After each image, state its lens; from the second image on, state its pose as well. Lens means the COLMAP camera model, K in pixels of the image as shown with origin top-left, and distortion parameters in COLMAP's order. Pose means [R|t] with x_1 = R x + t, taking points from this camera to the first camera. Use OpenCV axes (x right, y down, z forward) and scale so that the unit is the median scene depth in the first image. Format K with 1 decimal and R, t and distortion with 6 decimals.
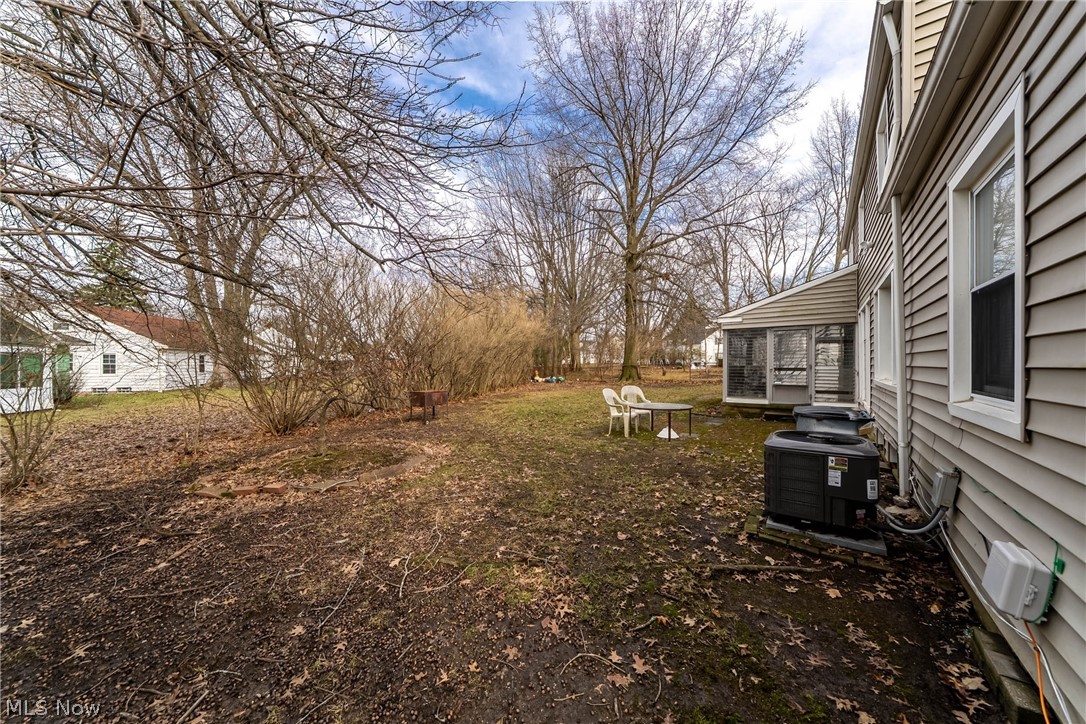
lens RADIAL K [[374.4, 0, 548.5], [0, 374.4, 365.3], [0, 0, 1]] dist [-0.022446, 0.000010]
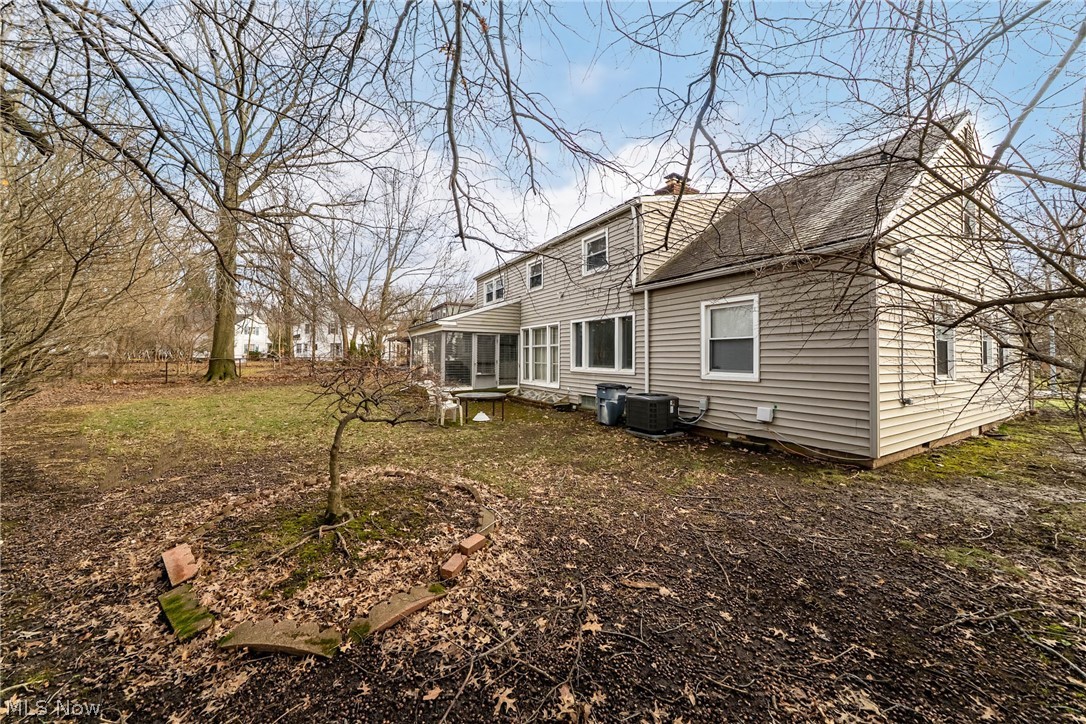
lens RADIAL K [[374.4, 0, 548.4], [0, 374.4, 353.1], [0, 0, 1]] dist [-0.022446, 0.000010]
pose [[0.389167, 0.015360, 0.921039, -0.664370], [-0.003344, 0.999878, -0.015262, -0.008409], [-0.921161, 0.002860, 0.389171, 0.294369]]
